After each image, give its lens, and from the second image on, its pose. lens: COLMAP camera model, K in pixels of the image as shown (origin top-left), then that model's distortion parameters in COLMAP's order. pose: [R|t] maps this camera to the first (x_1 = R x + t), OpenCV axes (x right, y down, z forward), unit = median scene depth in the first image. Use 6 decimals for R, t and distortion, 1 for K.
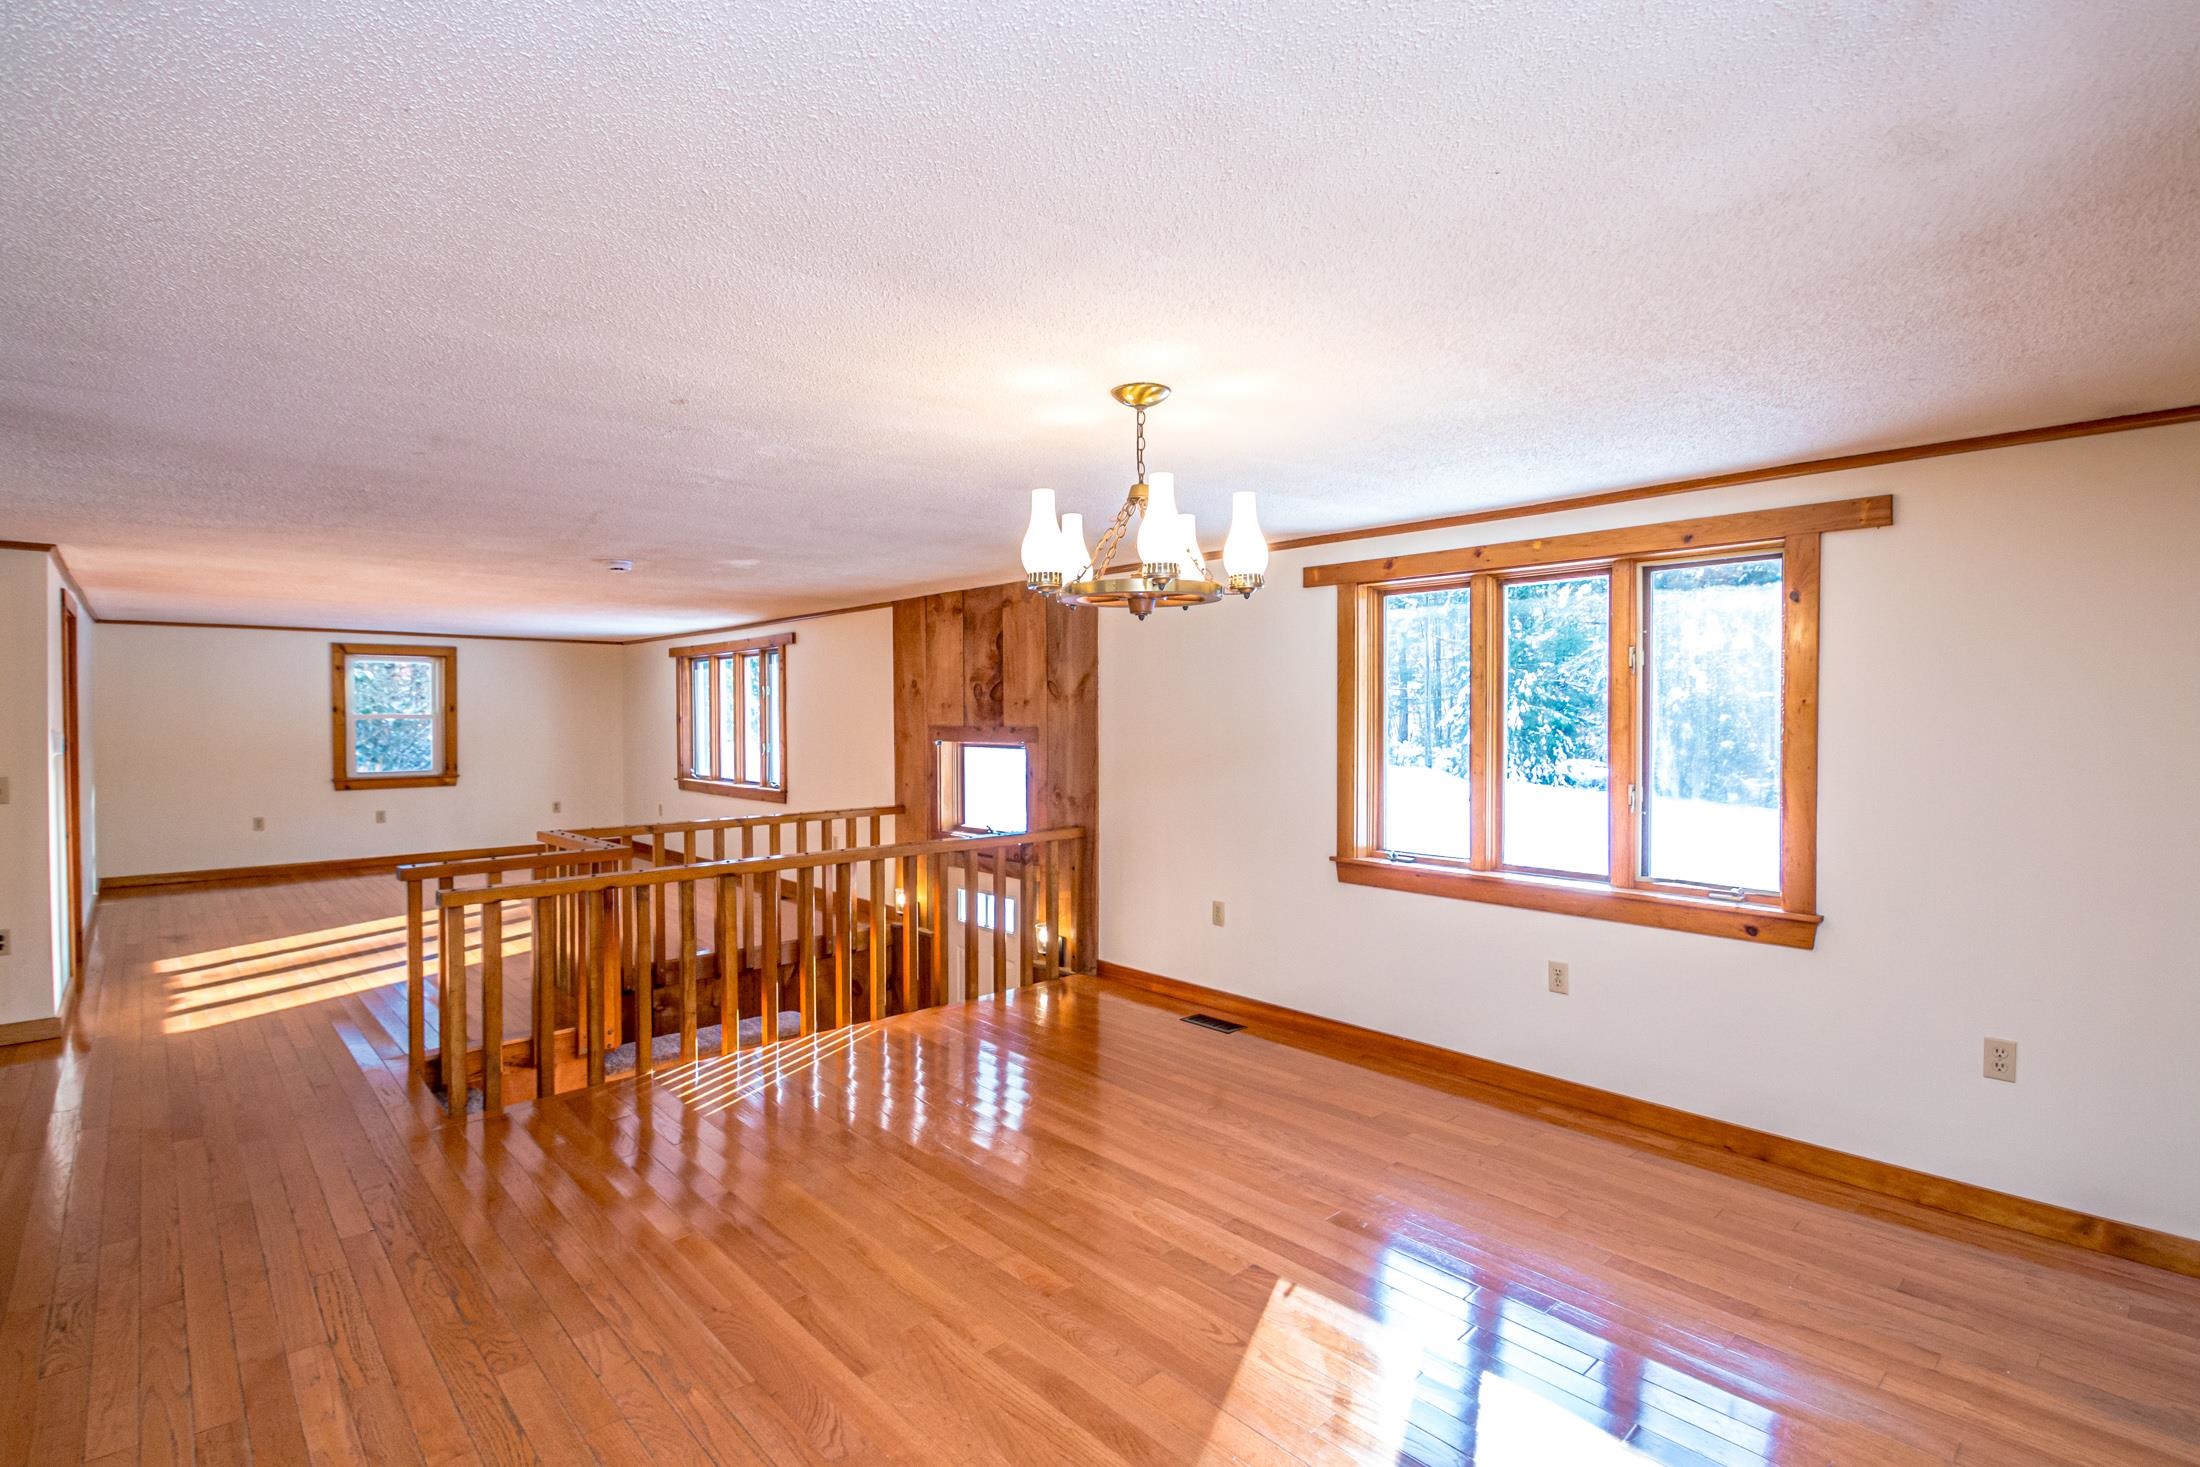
lens RADIAL K [[1034.7, 0, 1078.6], [0, 1034.7, 752.5], [0, 0, 1]] dist [0.000263, -0.000969]
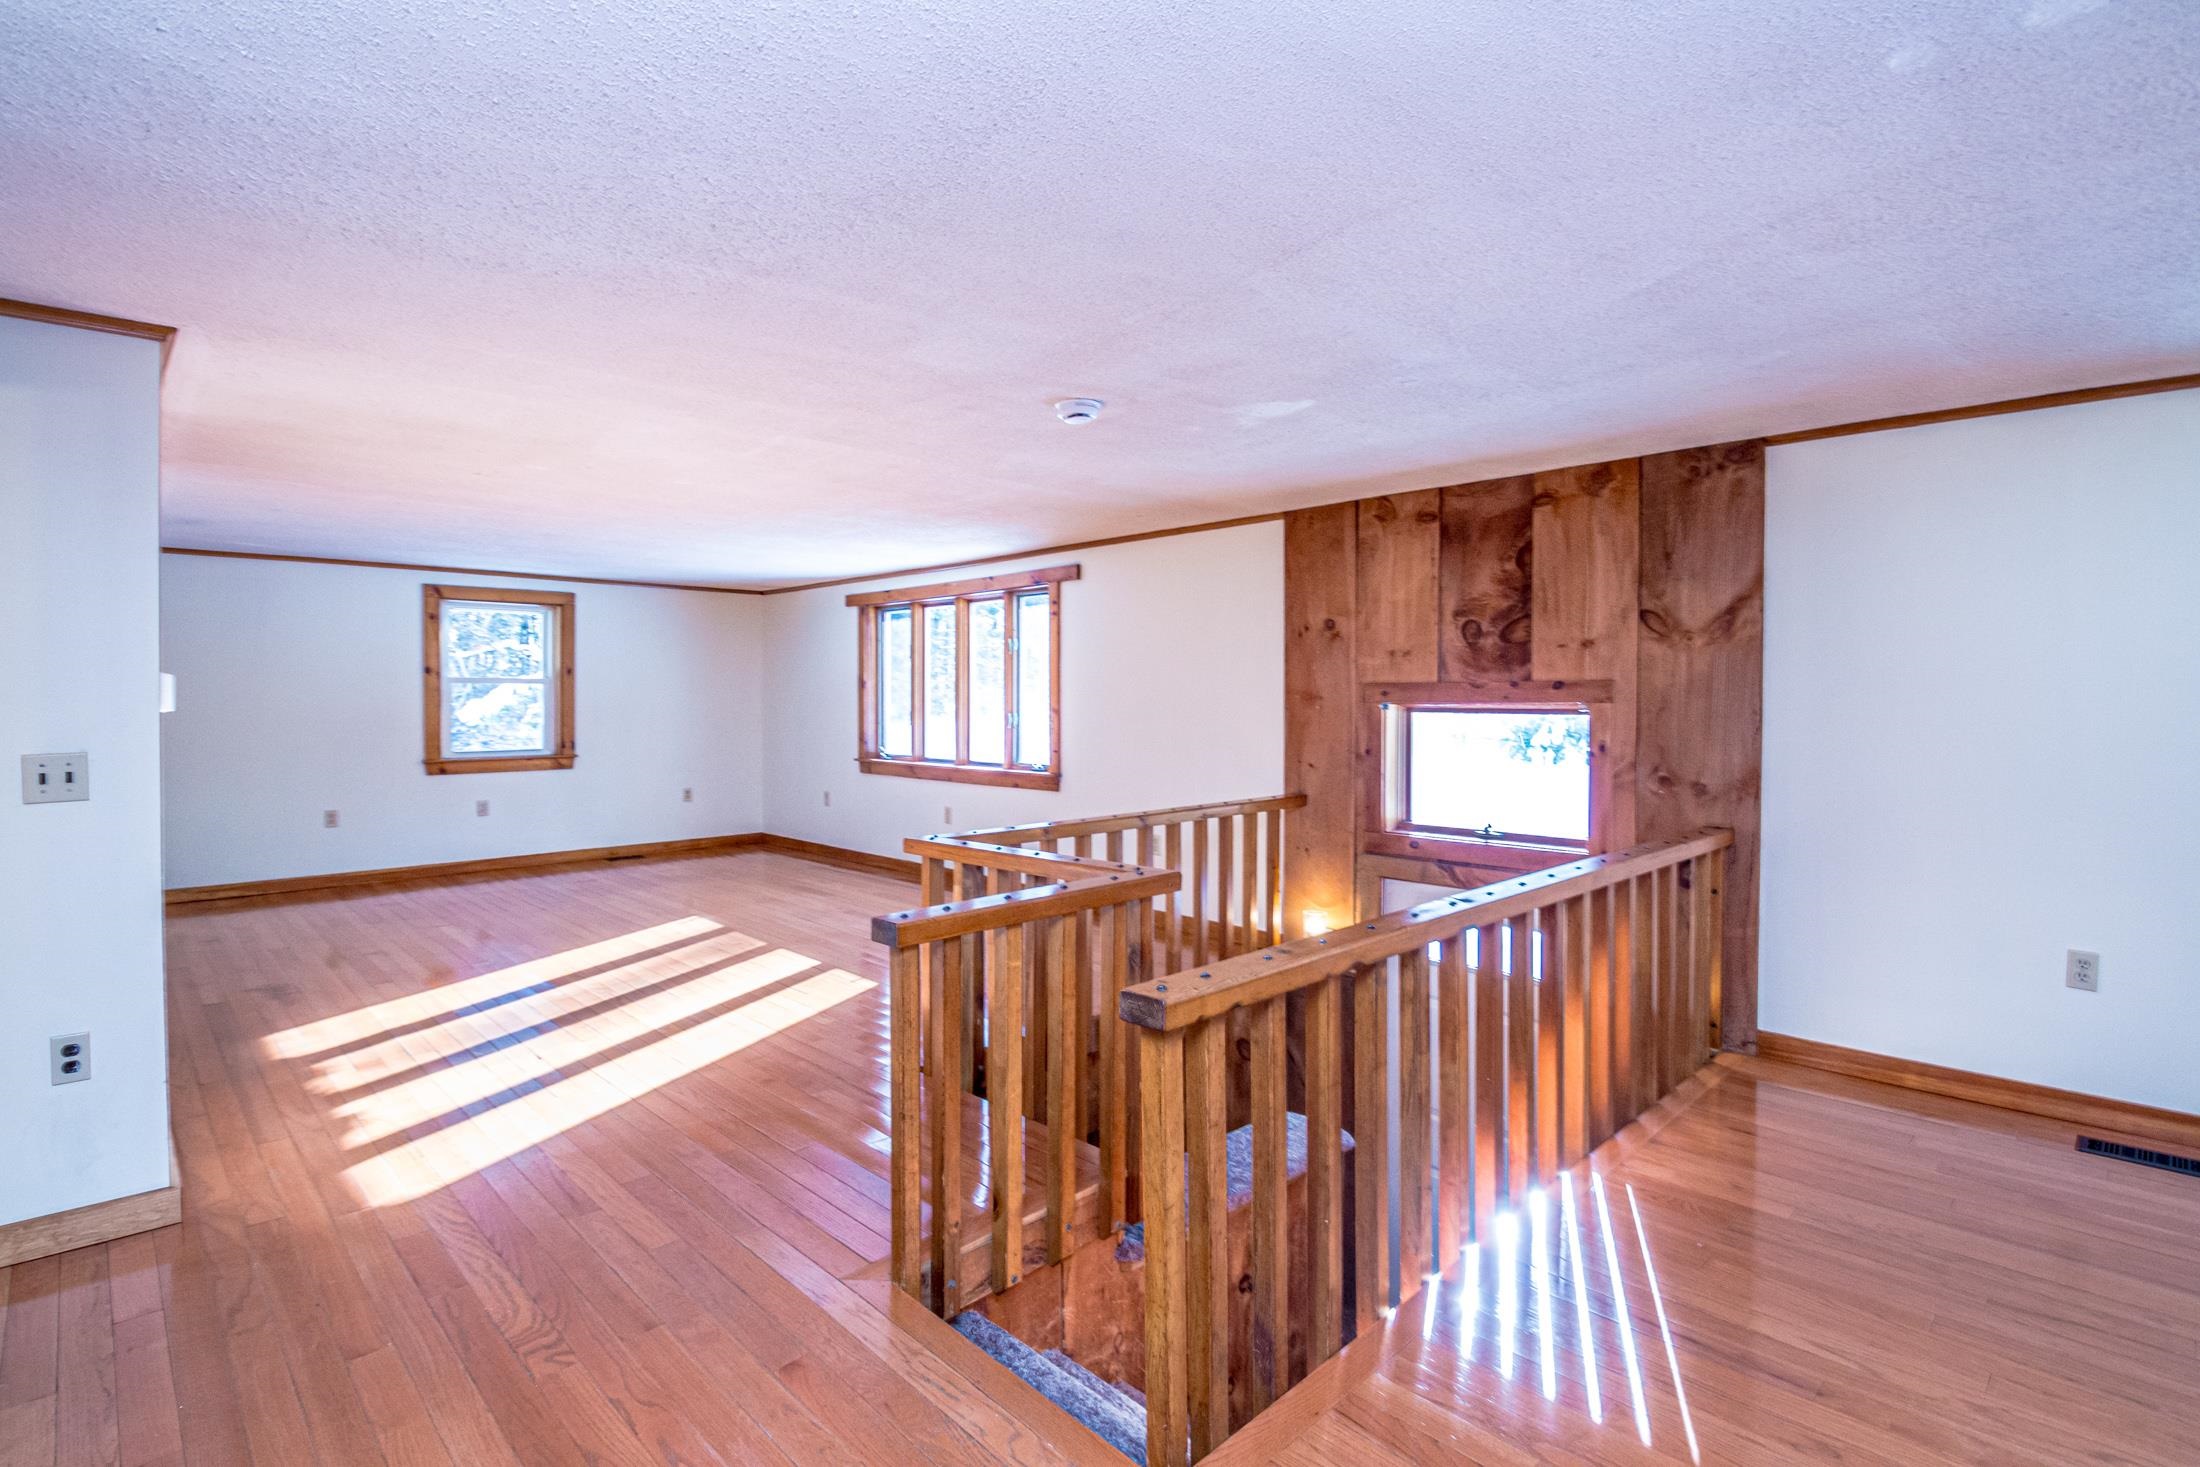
lens RADIAL K [[1049.9, 0, 1100.0], [0, 1049.9, 733.5], [0, 0, 1]] dist [0.000172, 0.000447]
pose [[0.999442, -0.000403, 0.033393, -0.348607], [0.000442, 0.999999, -0.001159, 0.009807], [-0.033392, 0.001173, 0.999442, 0.285593]]
